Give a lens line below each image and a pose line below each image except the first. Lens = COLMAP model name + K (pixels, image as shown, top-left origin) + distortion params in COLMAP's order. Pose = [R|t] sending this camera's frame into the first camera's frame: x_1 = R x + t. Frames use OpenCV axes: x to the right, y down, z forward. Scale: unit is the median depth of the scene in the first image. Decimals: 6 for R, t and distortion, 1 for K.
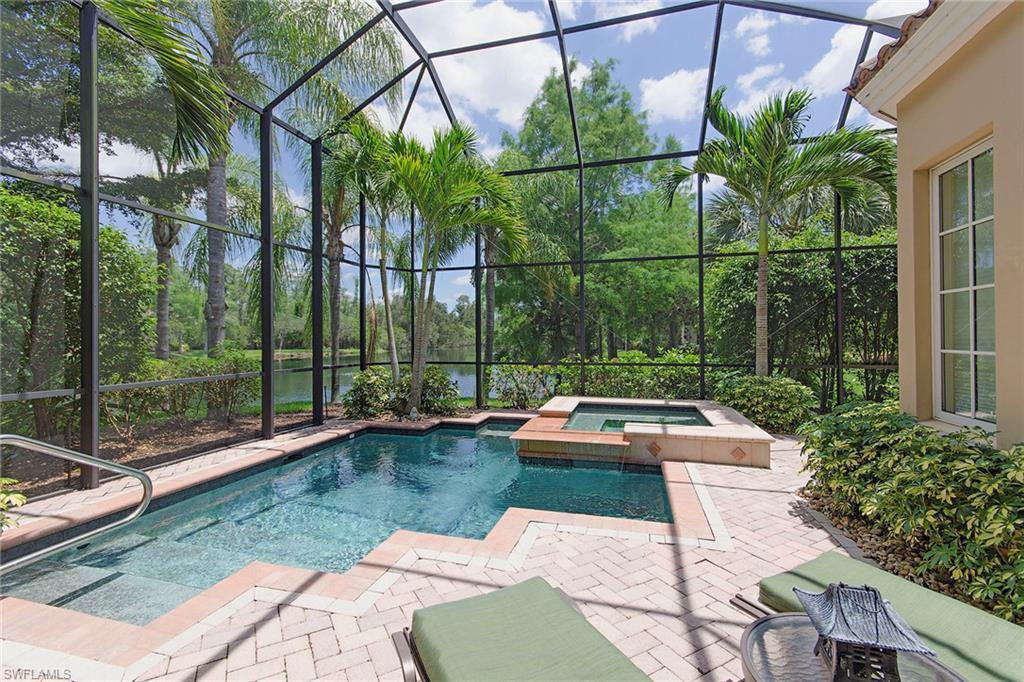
lens RADIAL K [[447.4, 0, 508.9], [0, 447.4, 337.2], [0, 0, 1]] dist [-0.002827, -0.000203]
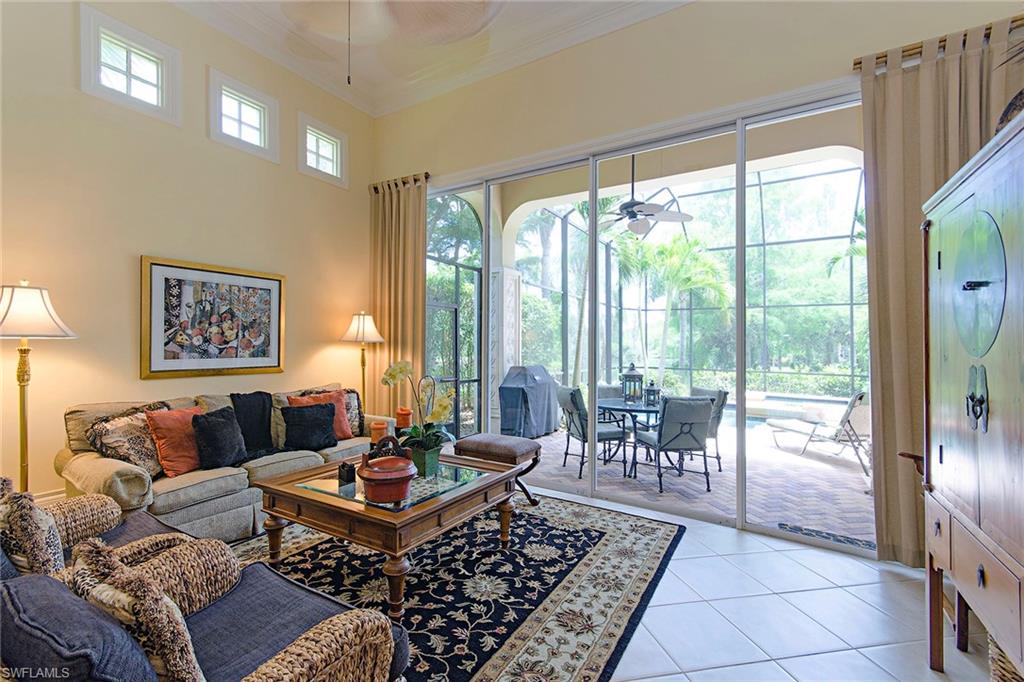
lens RADIAL K [[447.4, 0, 514.7], [0, 447.4, 342.1], [0, 0, 1]] dist [-0.002827, -0.000203]
pose [[0.966534, 0.016421, -0.256011, -0.249694], [-0.020703, 0.999687, -0.014039, -0.003050], [0.255701, 0.018869, 0.966572, -0.658537]]
